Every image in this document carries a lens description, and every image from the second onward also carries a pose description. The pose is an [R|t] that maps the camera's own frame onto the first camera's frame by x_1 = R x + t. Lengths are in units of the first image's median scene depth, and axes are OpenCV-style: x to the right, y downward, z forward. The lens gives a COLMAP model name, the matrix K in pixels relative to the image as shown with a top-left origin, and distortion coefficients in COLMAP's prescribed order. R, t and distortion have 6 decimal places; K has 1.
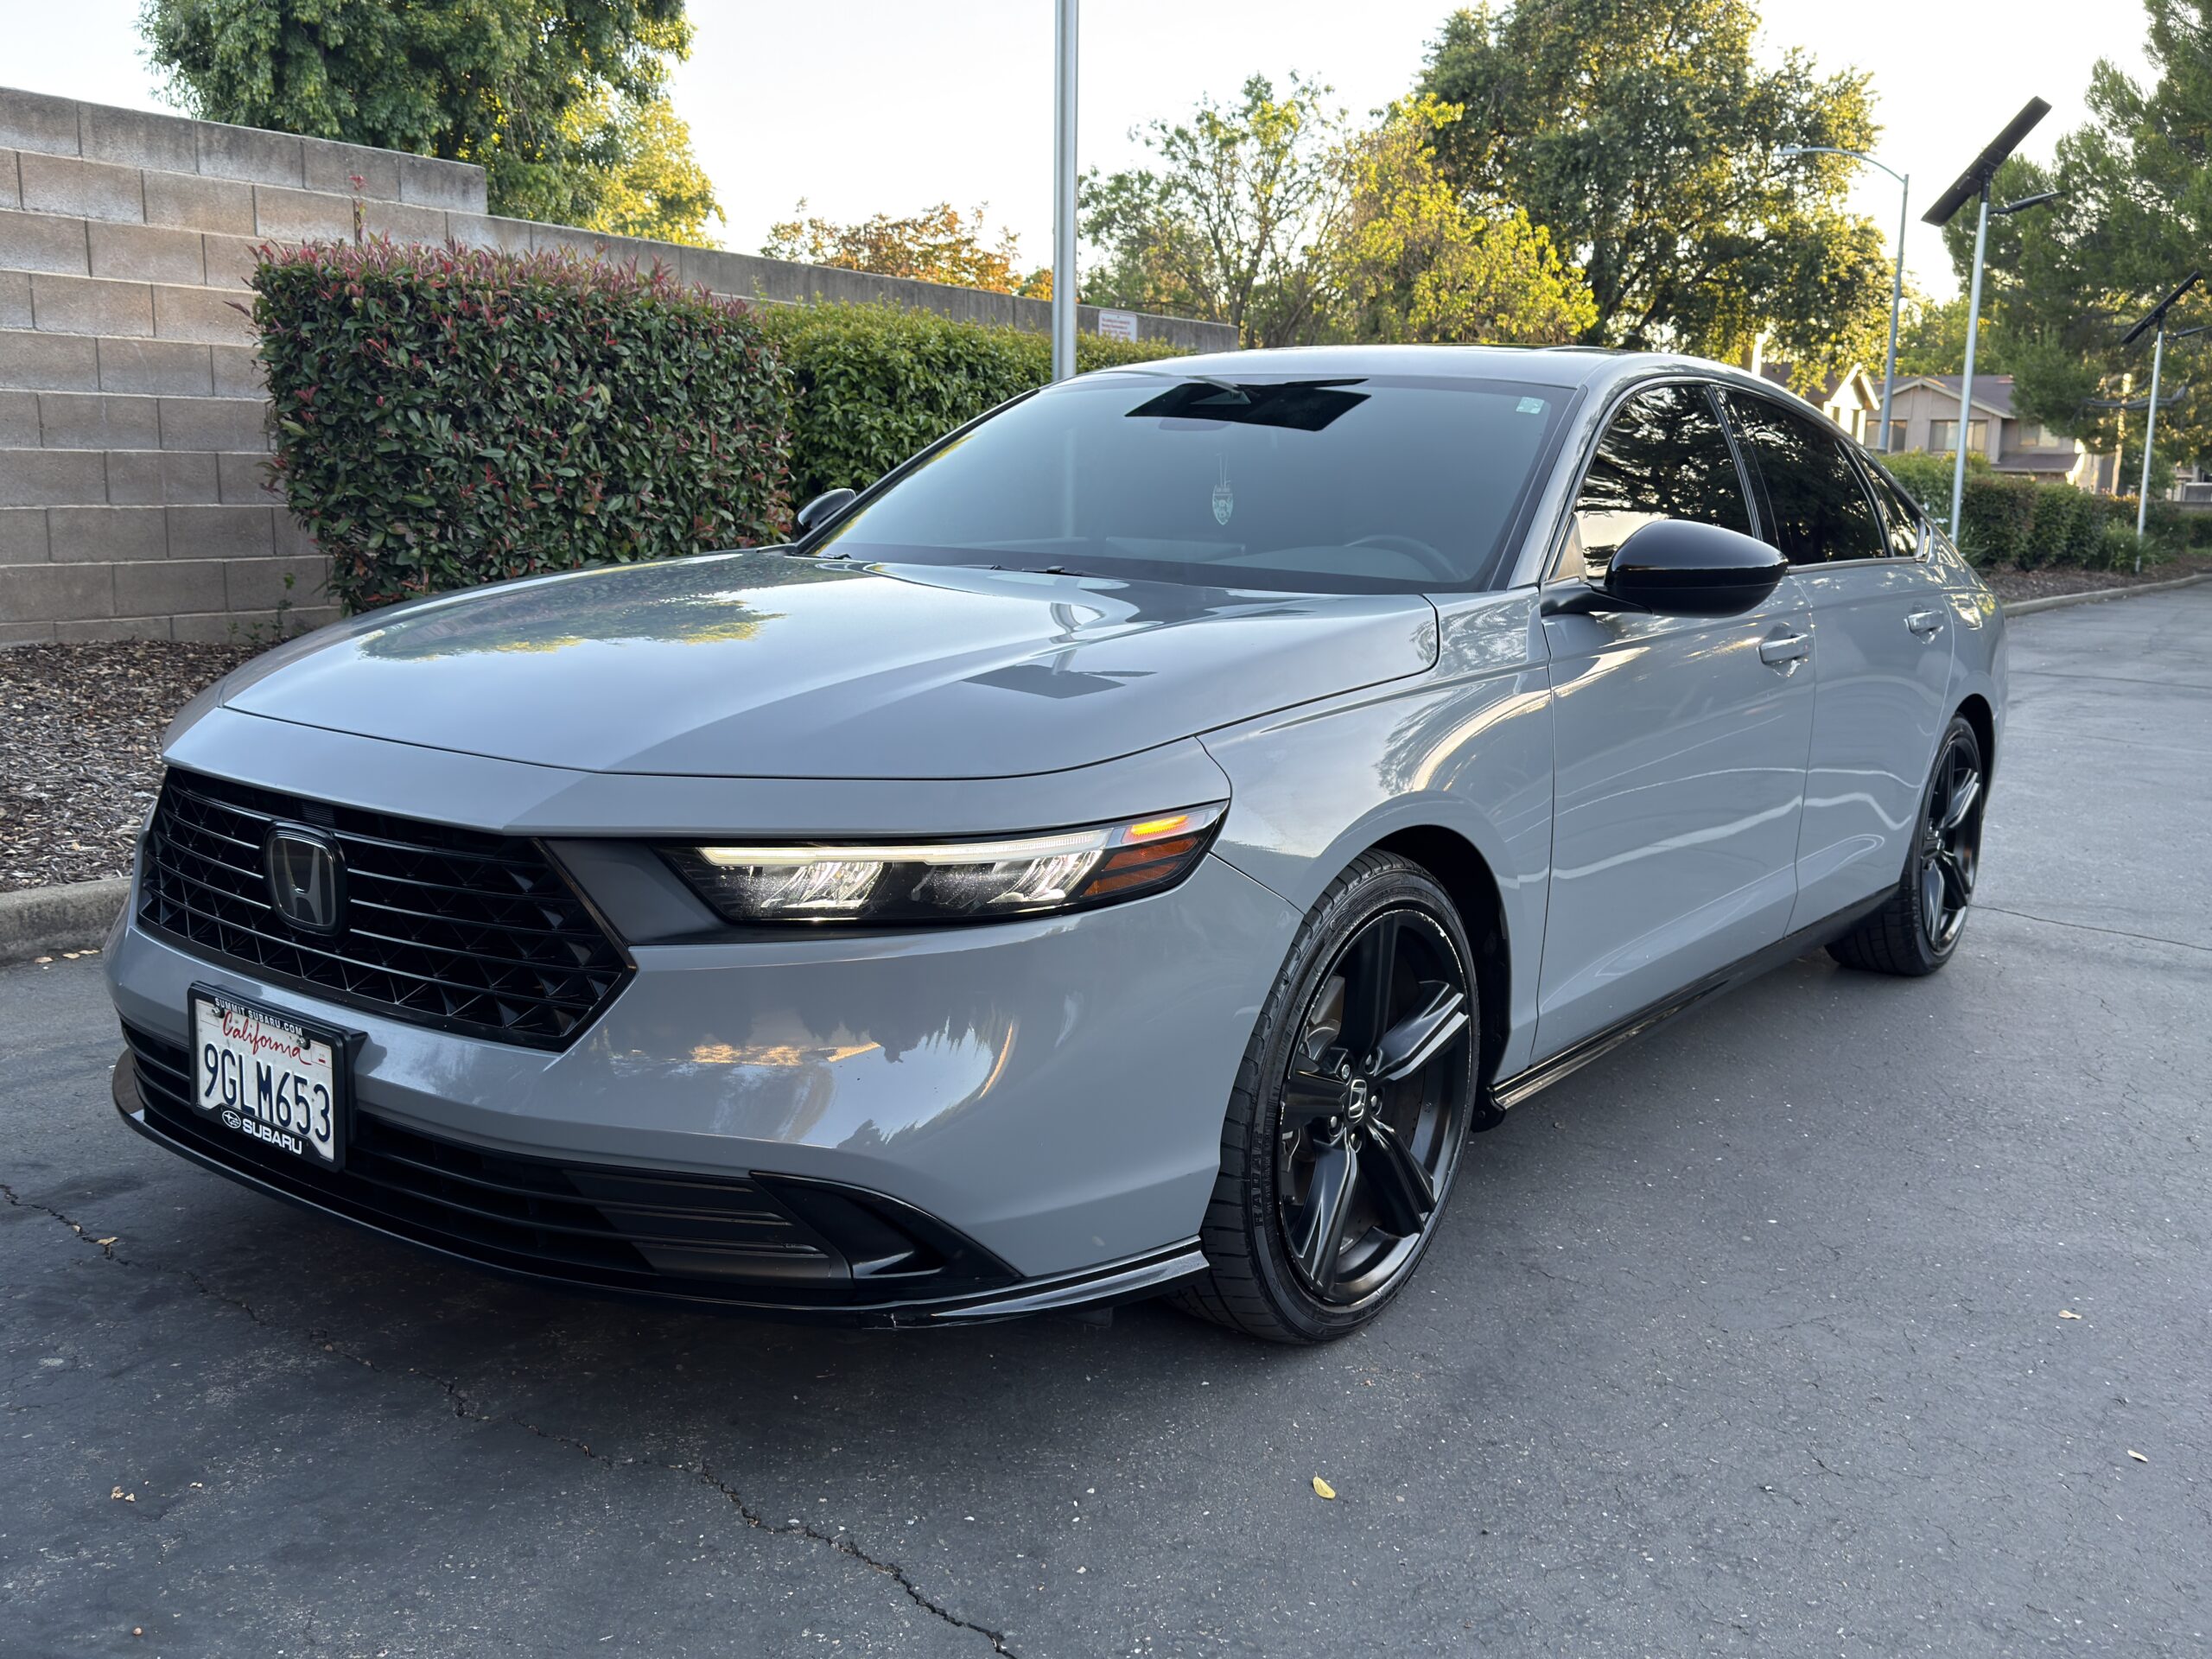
lens RADIAL K [[1957.0, 0, 1105.0], [0, 1957.0, 856.5], [0, 0, 1]] dist [0.064302, -0.096864]
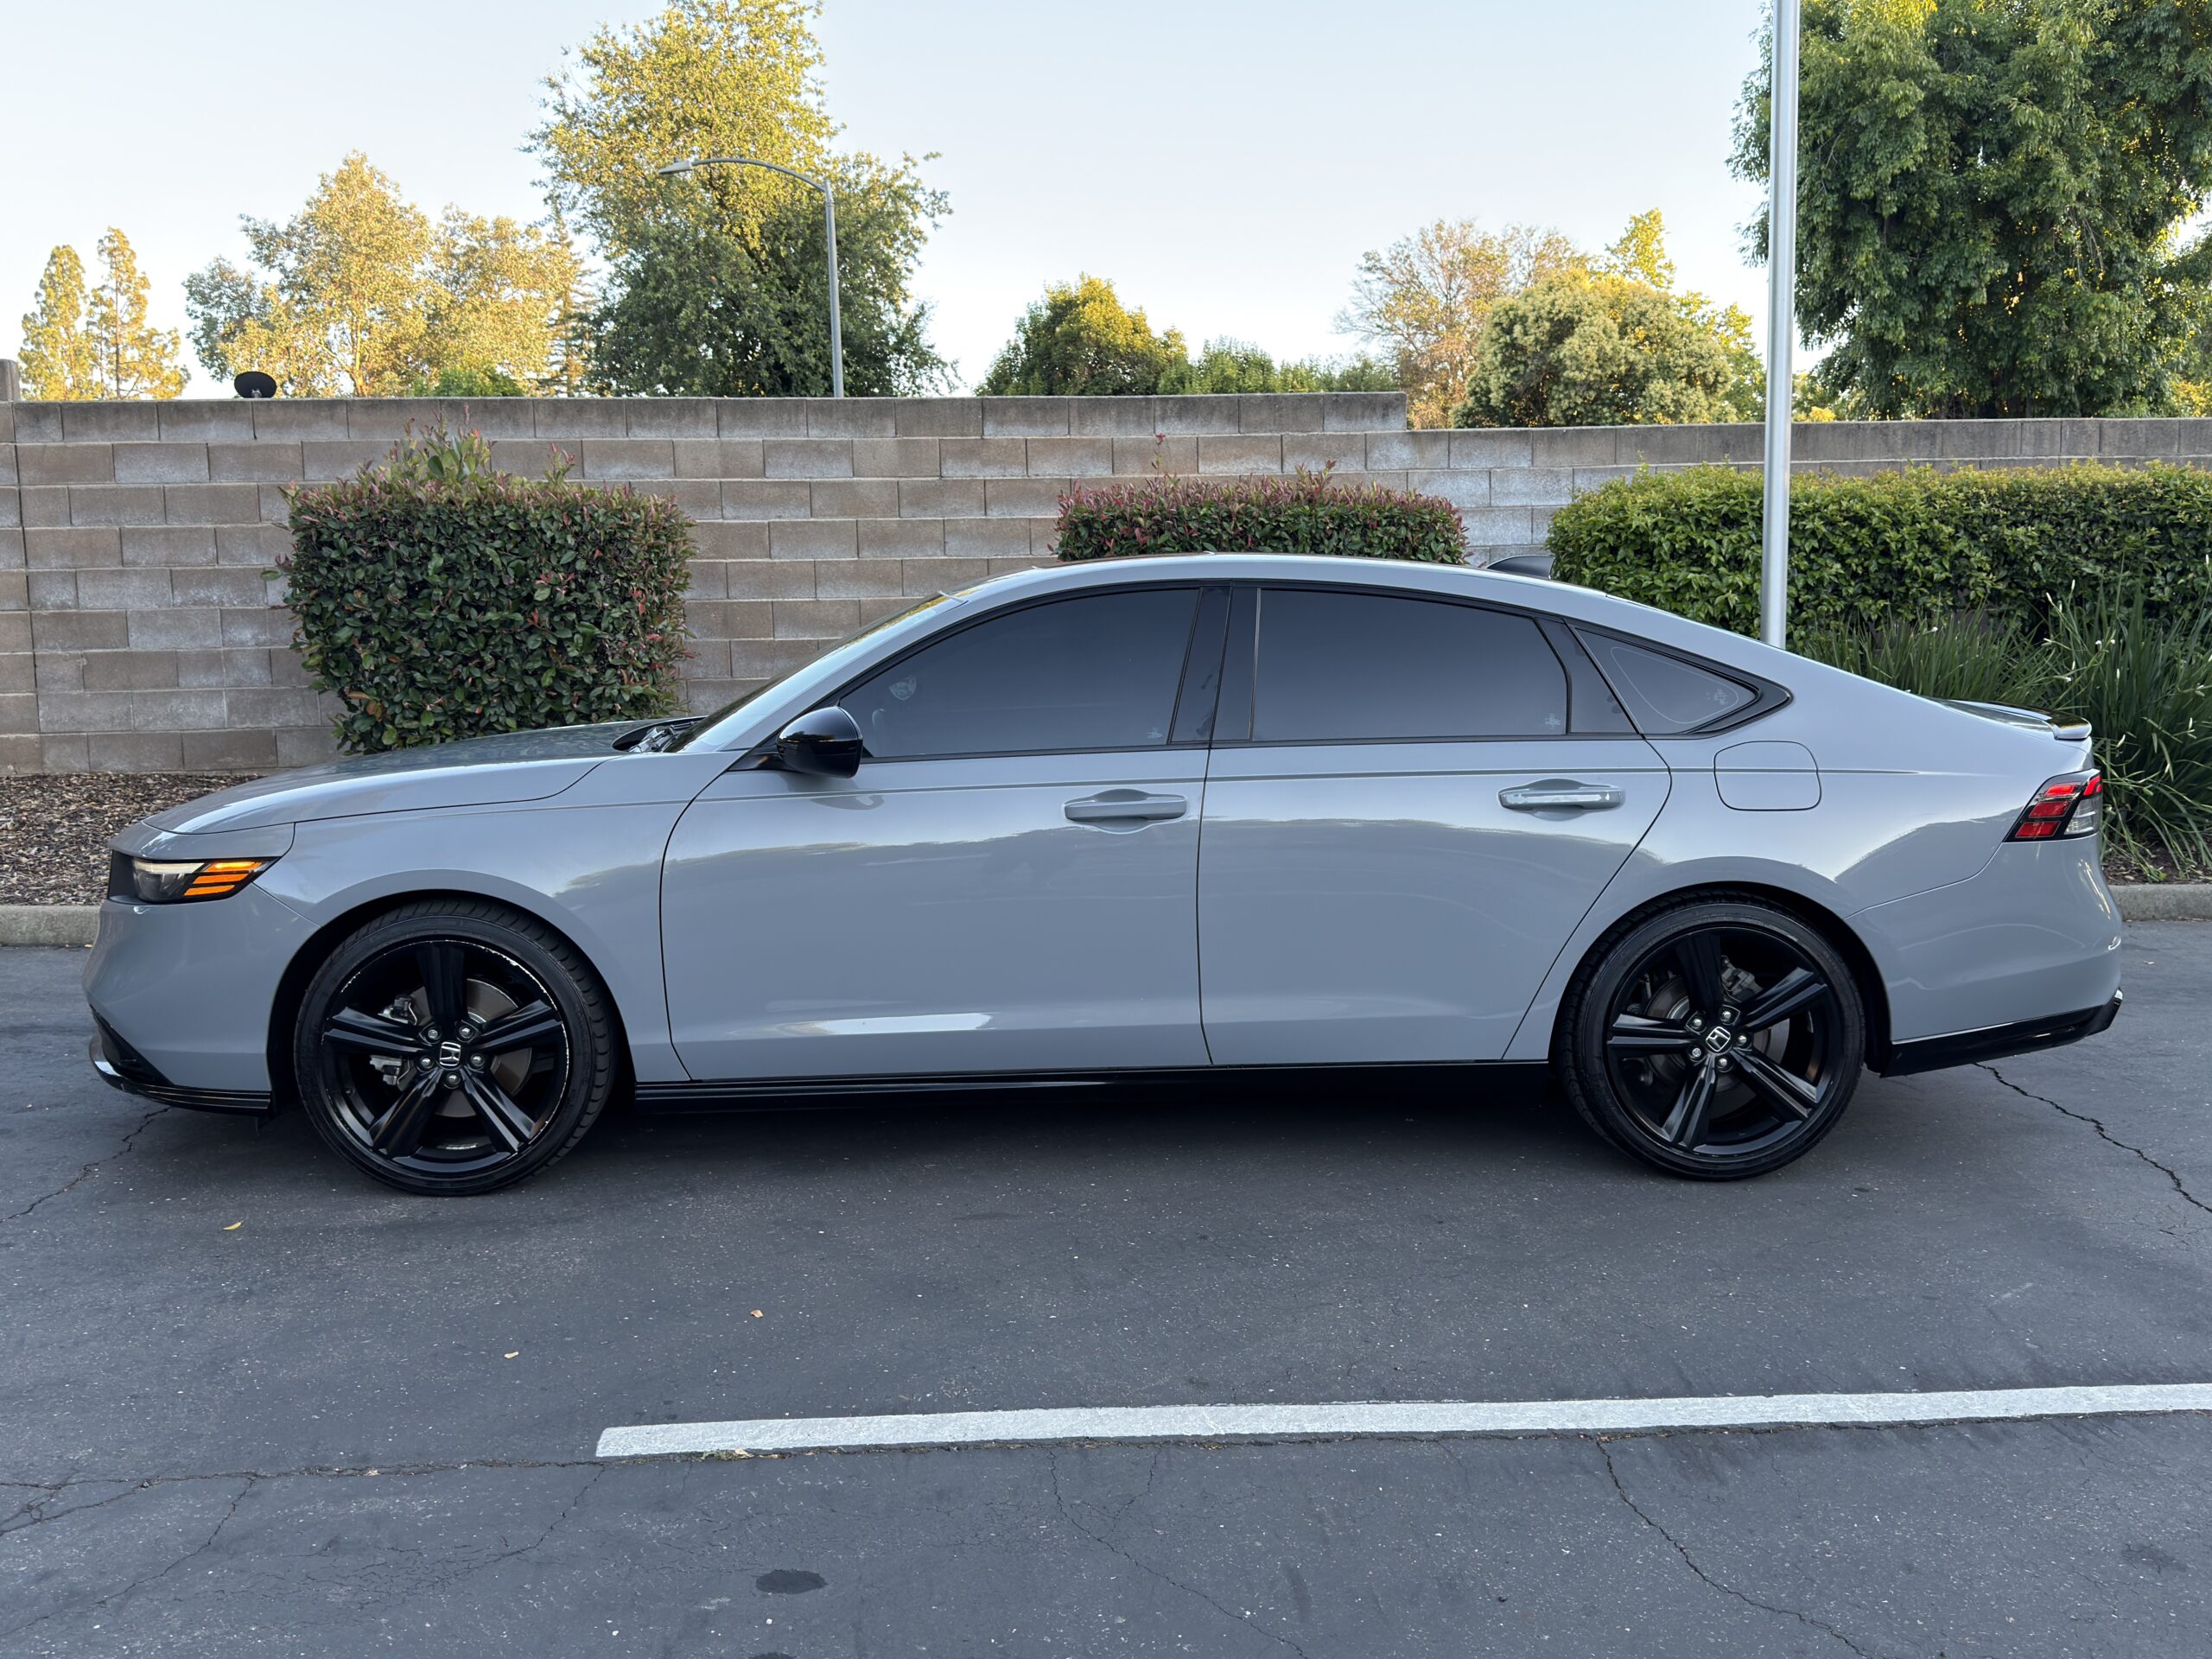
lens RADIAL K [[1937.9, 0, 1093.5], [0, 1937.9, 858.5], [0, 0, 1]] dist [0.132130, -0.236653]
pose [[0.635188, 0.069754, -0.769201, 0.604353], [-0.118848, 0.992879, -0.008105, -0.031408], [0.763158, 0.096566, 0.638956, 0.115454]]
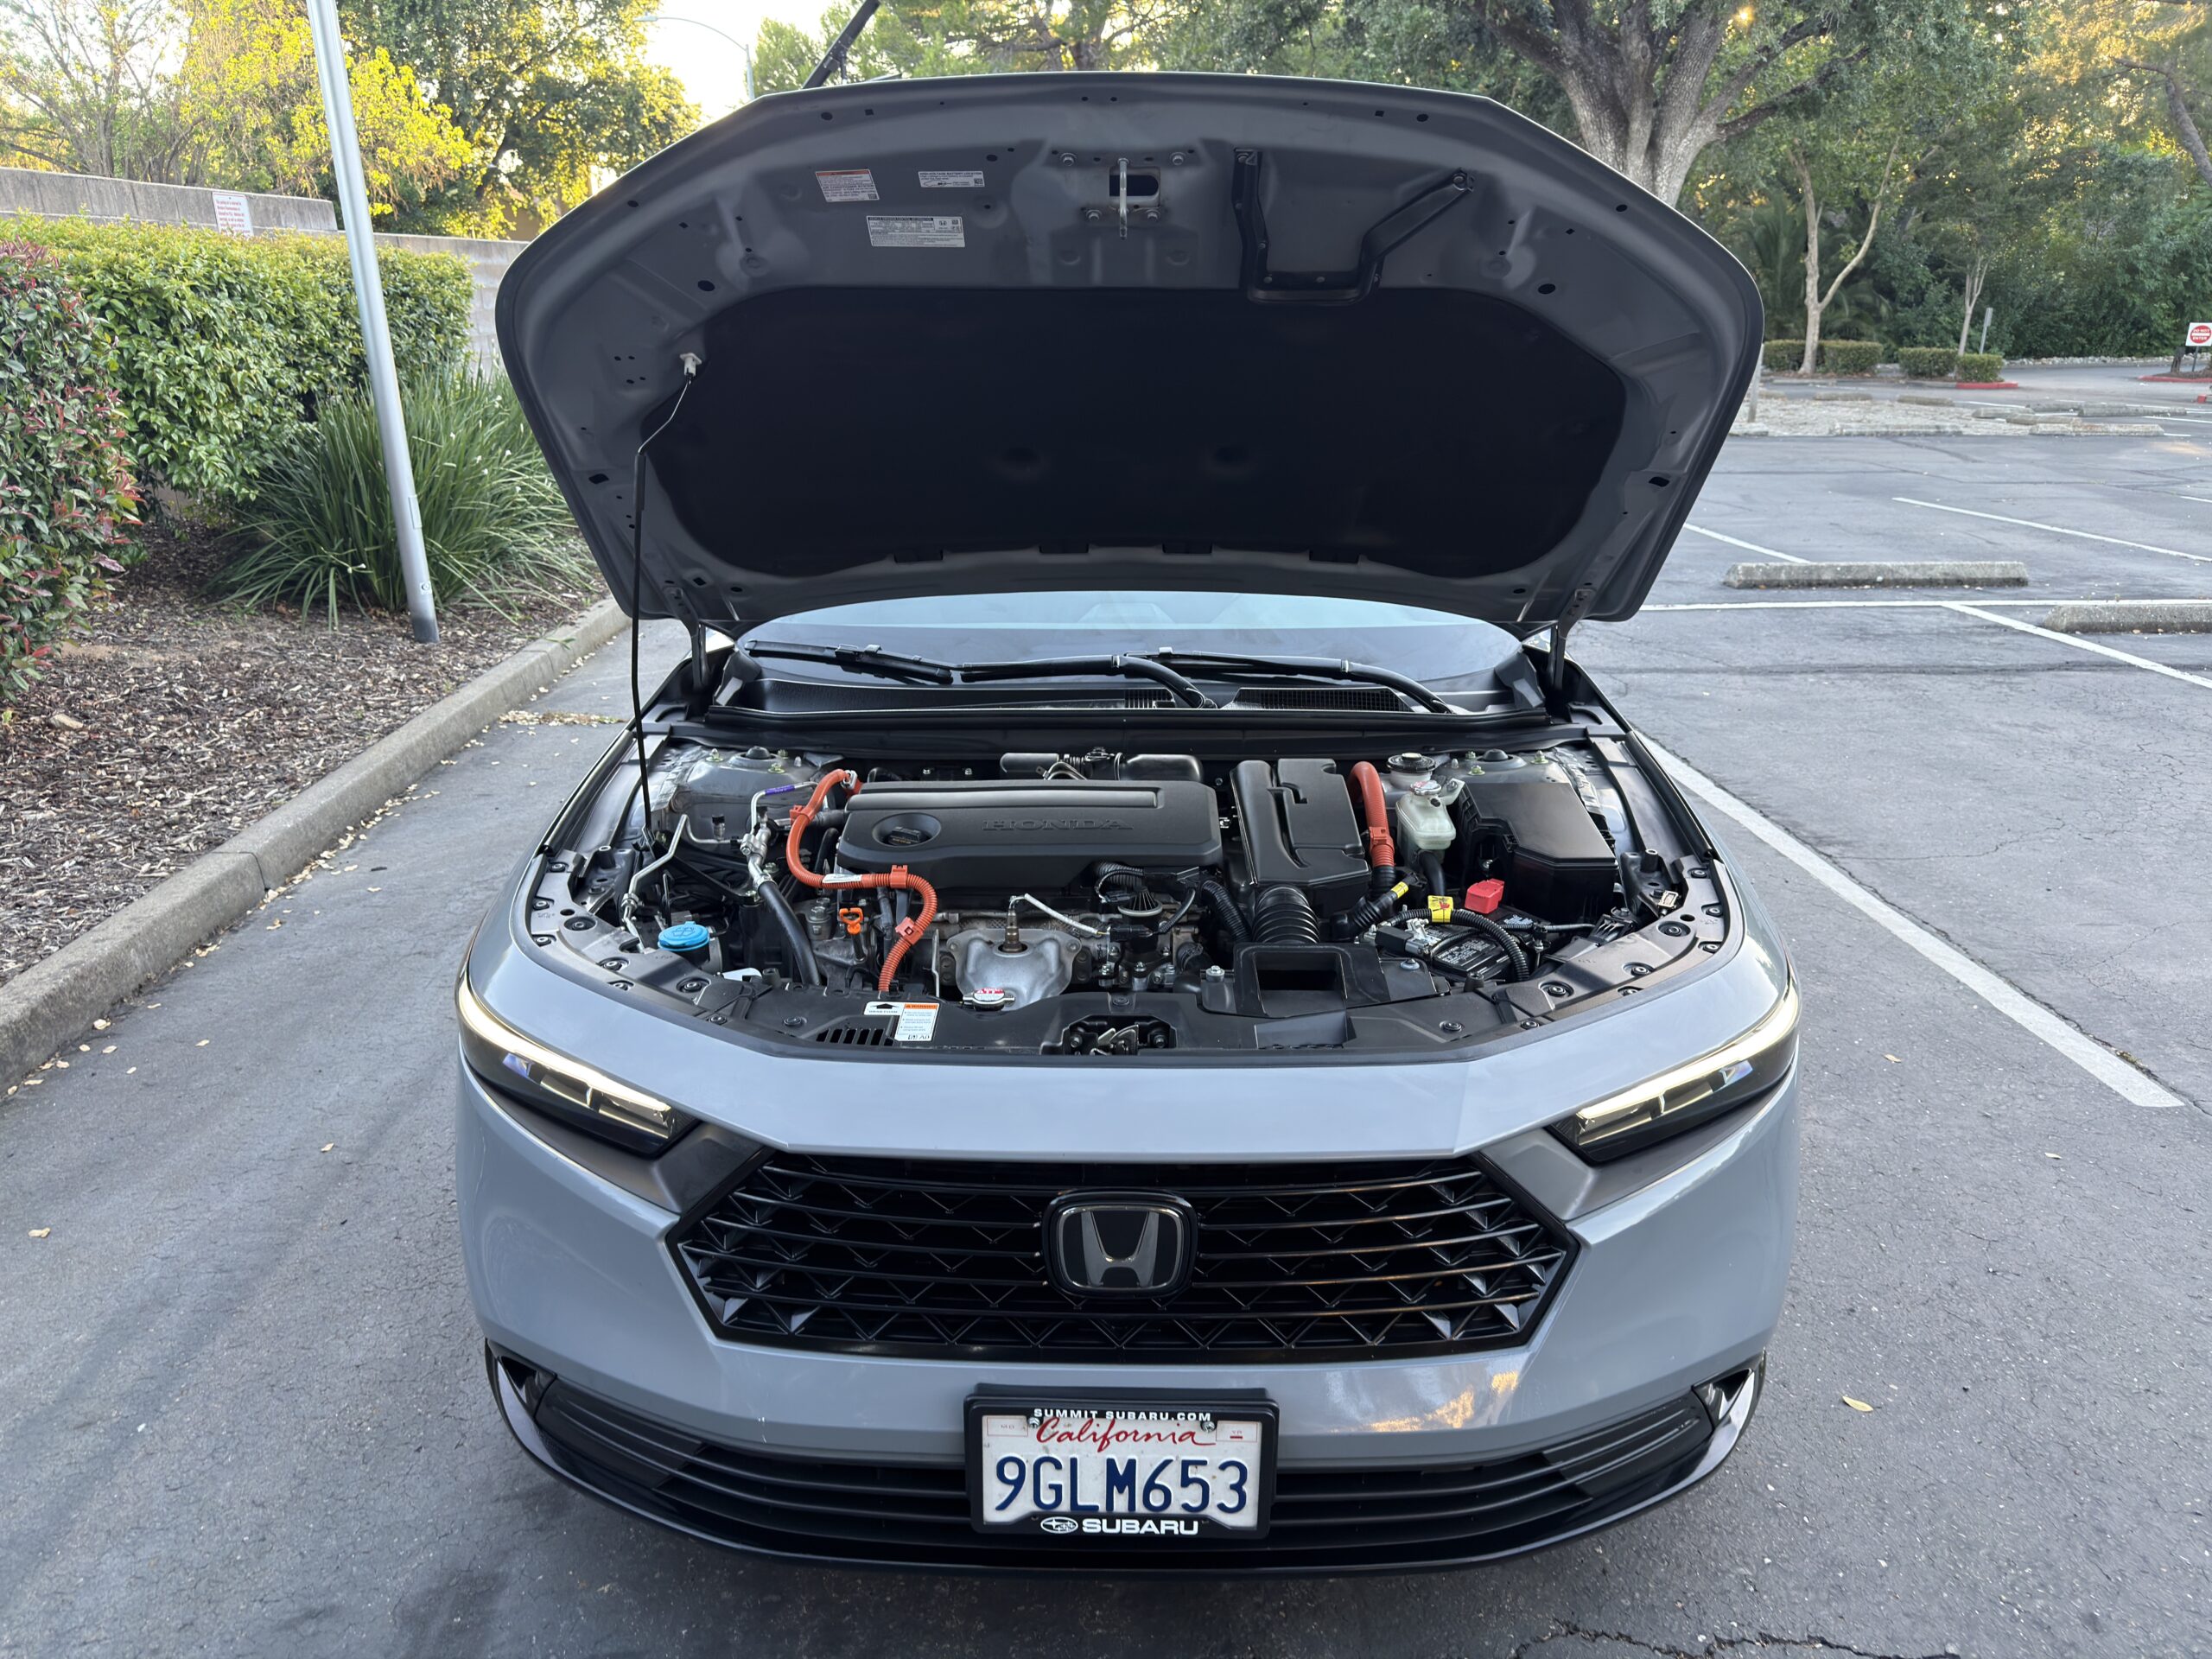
lens RADIAL K [[1542.2, 0, 1107.0], [0, 1542.2, 851.5], [0, 0, 1]] dist [0.043348, -0.051617]
pose [[0.810969, -0.228444, 0.538649, -0.225848], [0.139144, 0.969516, 0.201687, -0.091171], [-0.568303, -0.088613, 0.818034, 0.139271]]
